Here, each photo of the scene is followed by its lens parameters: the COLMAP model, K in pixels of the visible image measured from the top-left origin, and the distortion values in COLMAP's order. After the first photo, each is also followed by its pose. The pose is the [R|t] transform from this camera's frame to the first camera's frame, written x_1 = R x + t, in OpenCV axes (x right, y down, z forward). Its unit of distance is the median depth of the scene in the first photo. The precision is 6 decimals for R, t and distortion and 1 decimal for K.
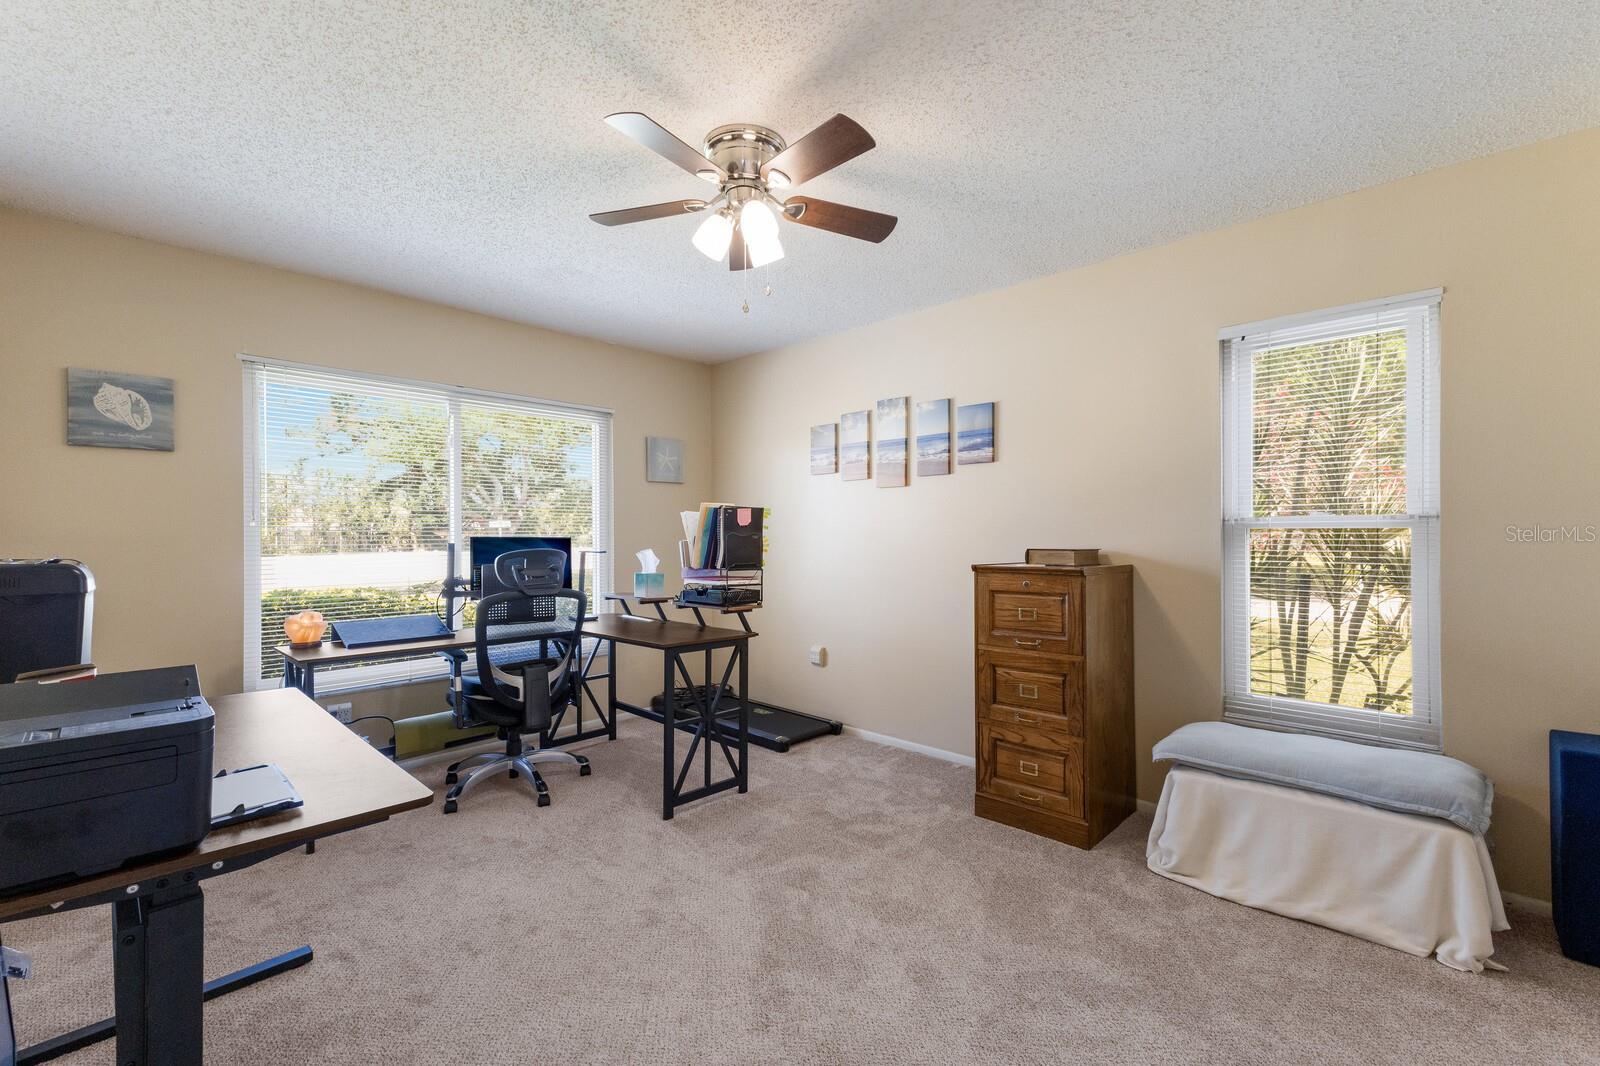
lens RADIAL K [[684.6, 0, 798.3], [0, 684.6, 531.5], [0, 0, 1]] dist [0.013737, -0.000169]
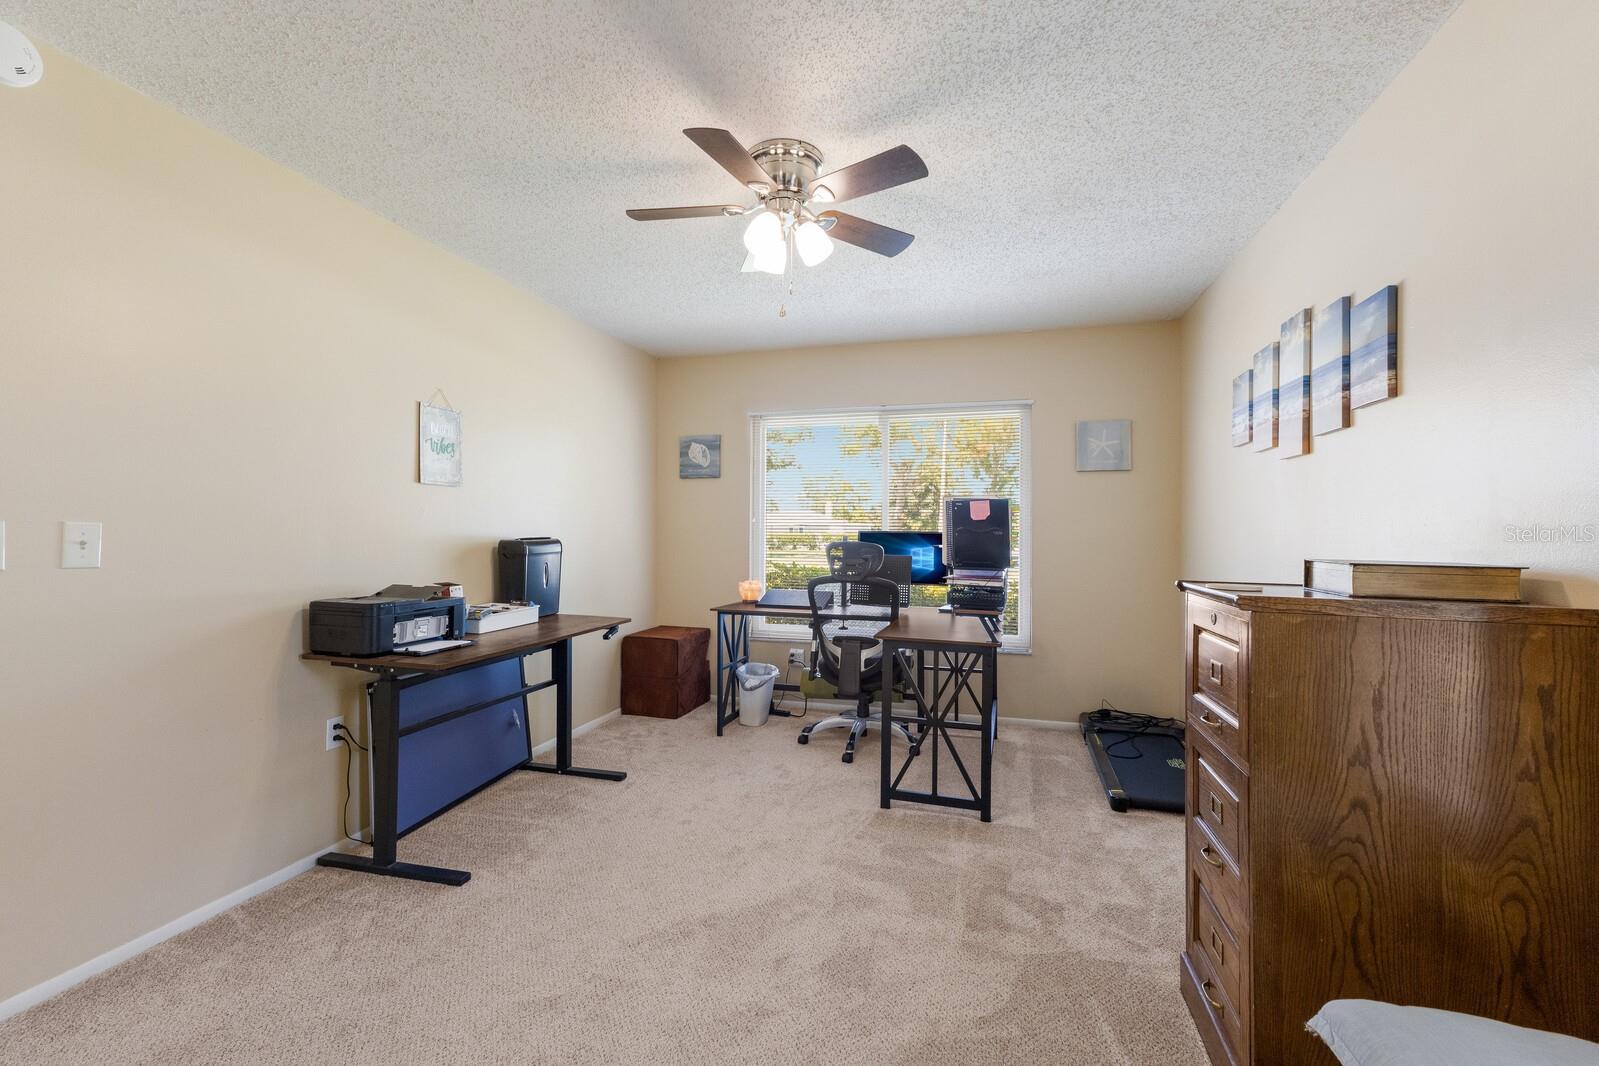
lens RADIAL K [[684.2, 0, 797.8], [0, 684.2, 531.5], [0, 0, 1]] dist [0.013737, -0.000169]
pose [[0.461834, 0.008516, -0.886926, 0.641993], [-0.004289, 0.999964, 0.007368, 0.000183], [0.886956, 0.000402, 0.461854, 0.406966]]
